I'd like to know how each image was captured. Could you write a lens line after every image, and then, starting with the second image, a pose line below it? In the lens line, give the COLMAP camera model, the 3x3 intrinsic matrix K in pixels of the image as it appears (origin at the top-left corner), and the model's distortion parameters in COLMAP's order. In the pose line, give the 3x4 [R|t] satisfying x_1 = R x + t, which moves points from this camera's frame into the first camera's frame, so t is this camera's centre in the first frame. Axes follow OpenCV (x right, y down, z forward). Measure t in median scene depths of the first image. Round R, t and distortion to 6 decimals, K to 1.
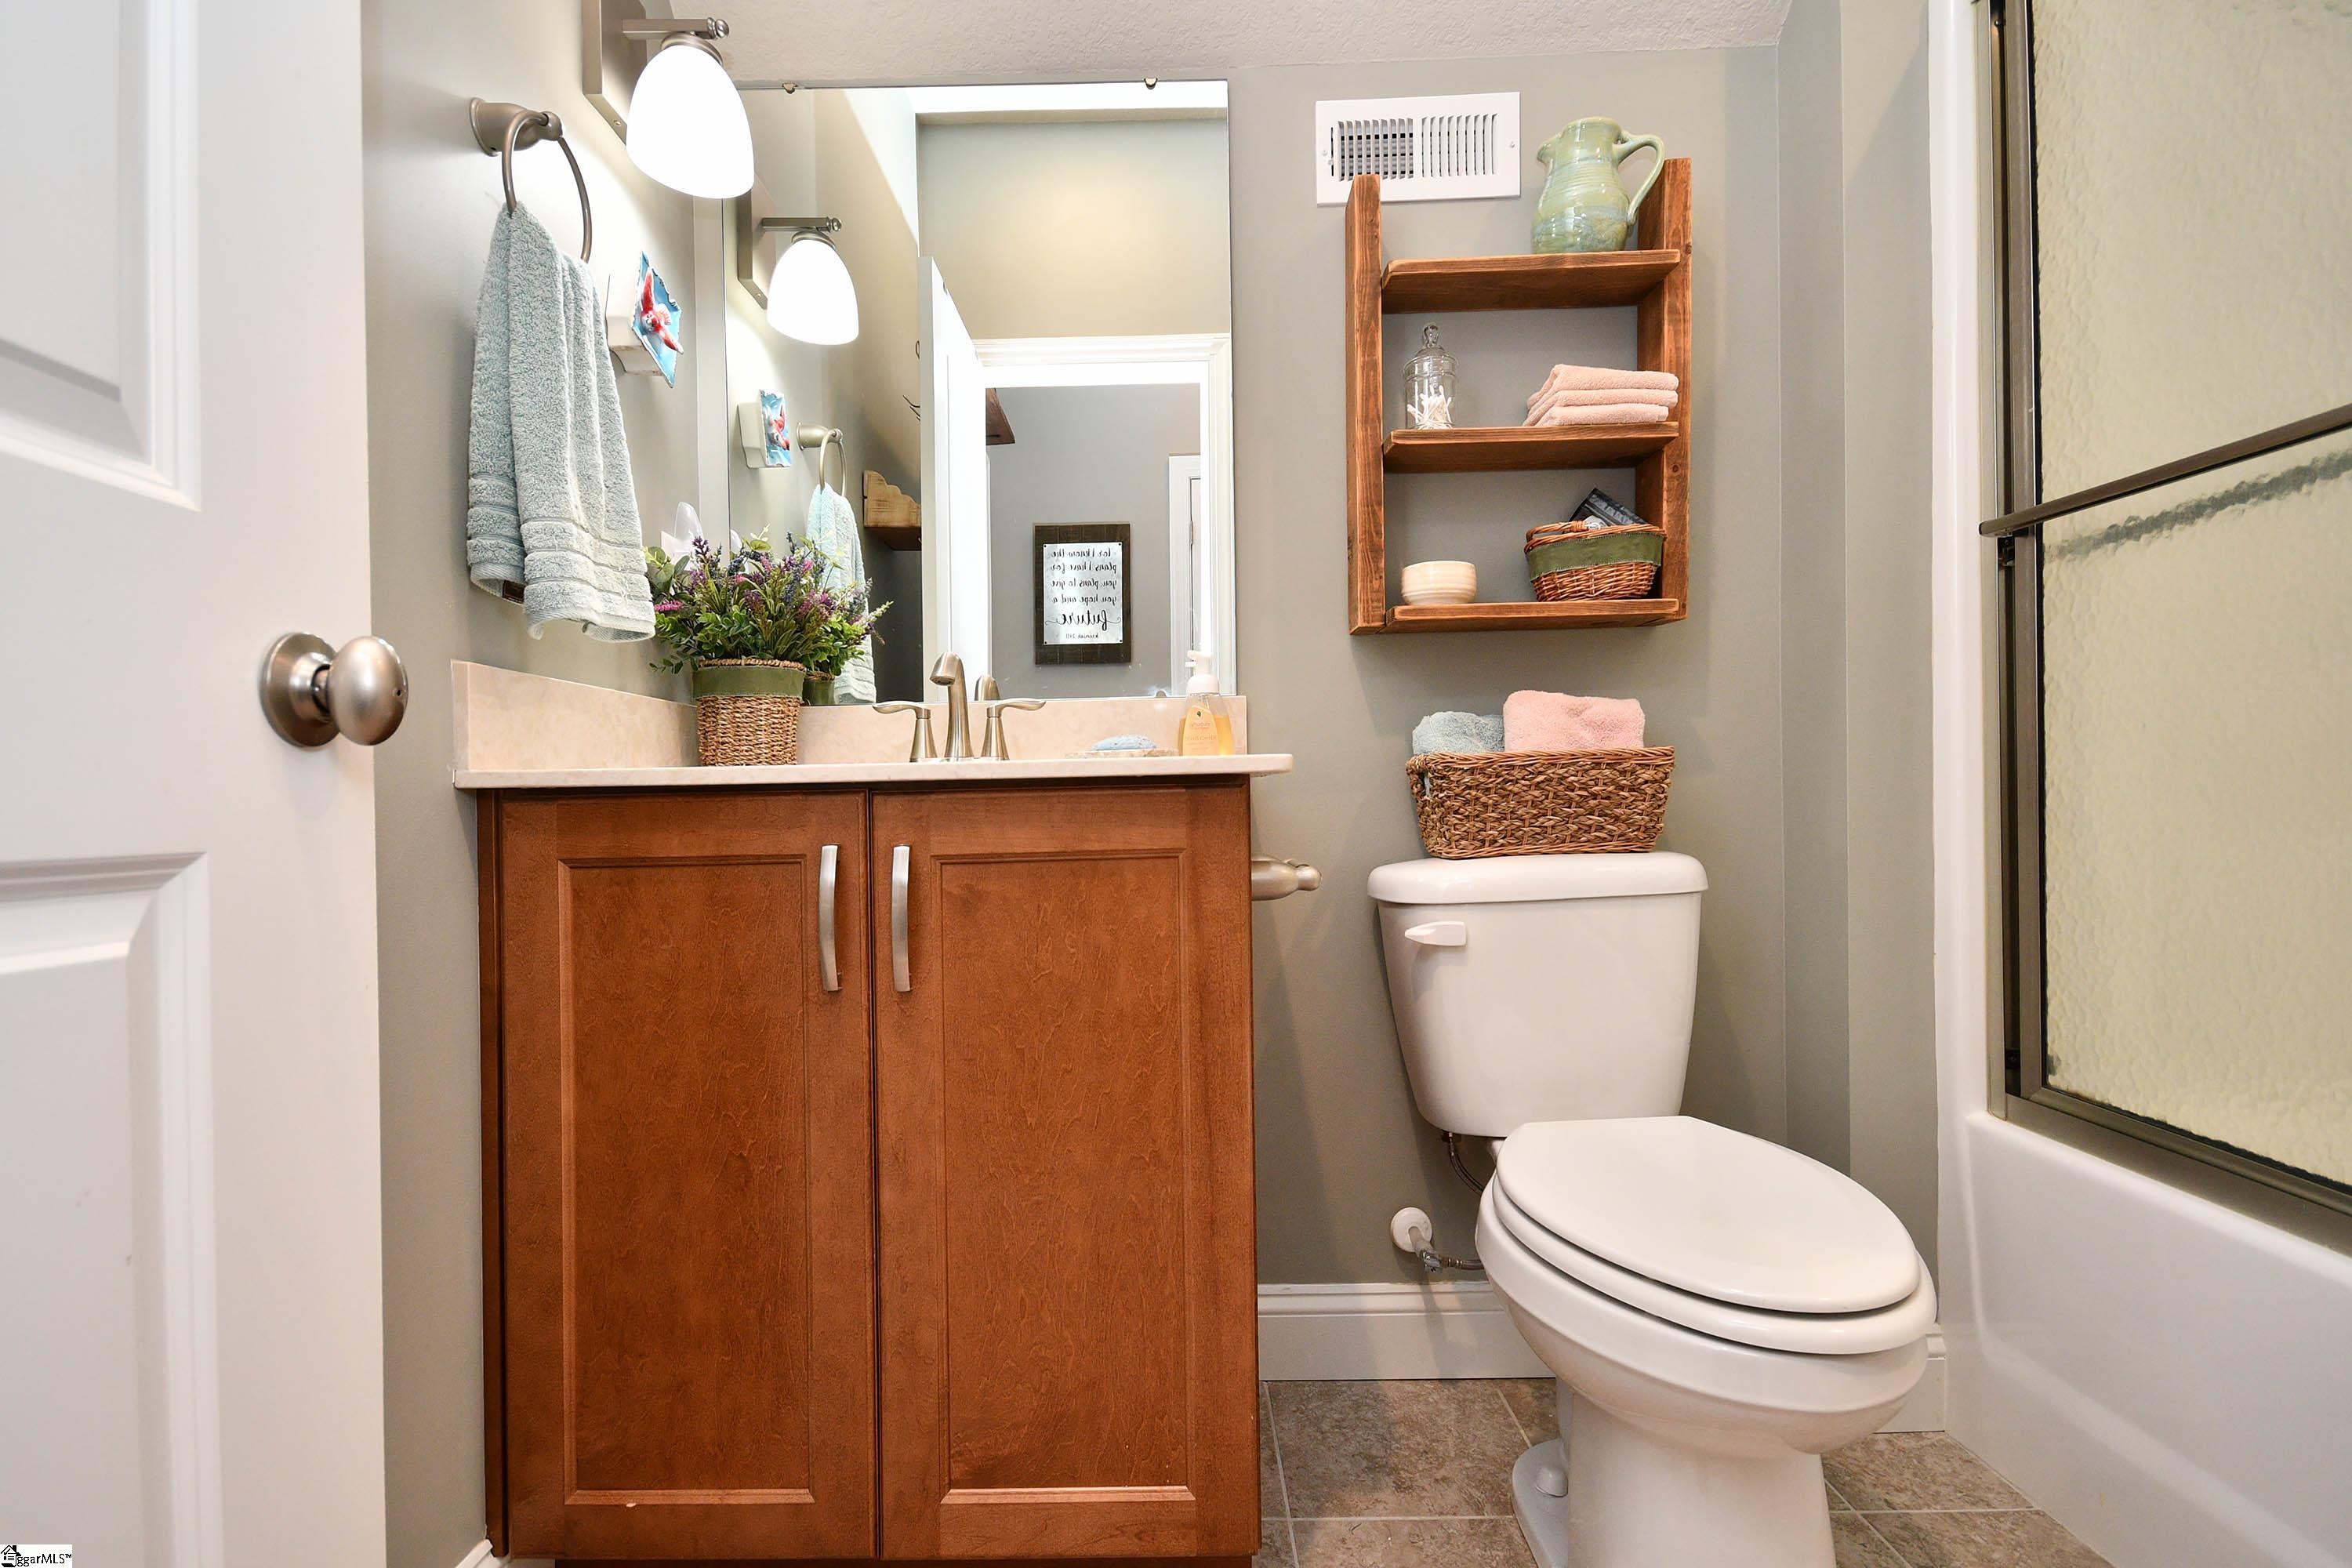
lens RADIAL K [[1054.8, 0, 1172.4], [0, 1054.8, 791.4], [0, 0, 1]] dist [0.014665, -0.000278]
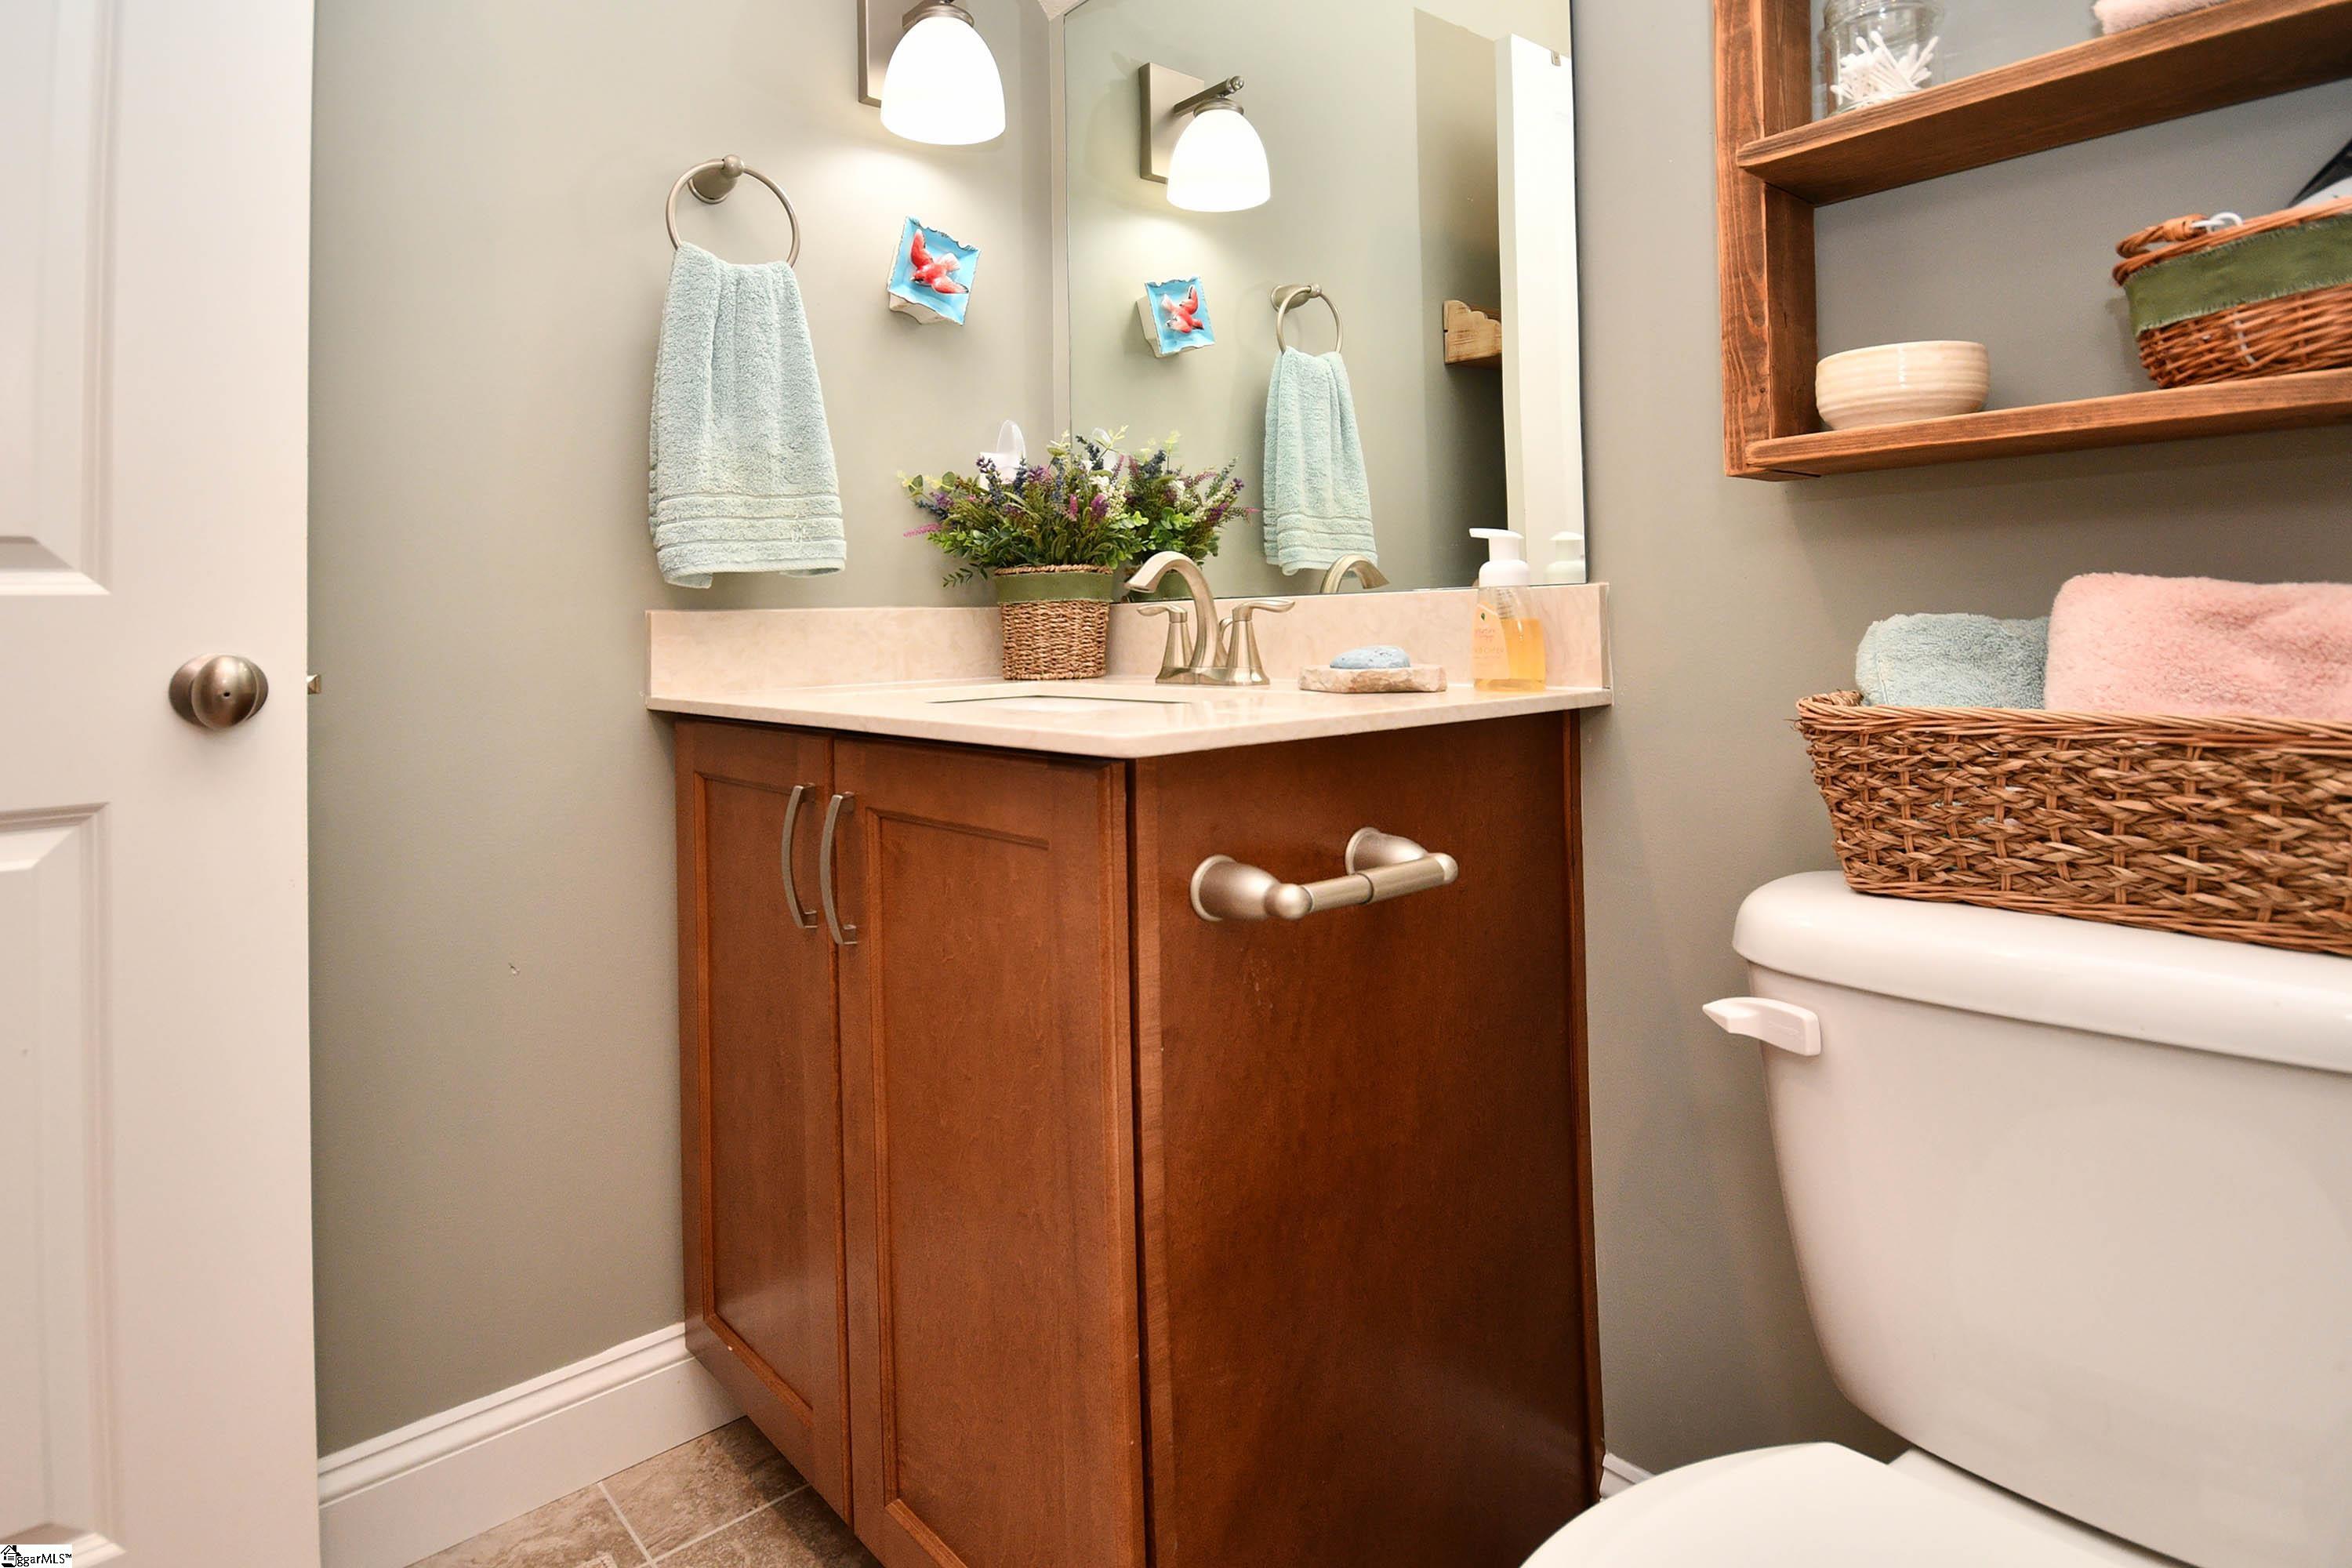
lens RADIAL K [[1148.1, 0, 1191.1], [0, 1148.1, 578.1], [0, 0, 1]] dist [0.013104, -0.000987]
pose [[0.663004, -0.009009, -0.748562, 0.493960], [-0.007305, 0.999802, -0.018503, -0.086248], [0.748580, 0.017735, 0.662807, 0.345061]]
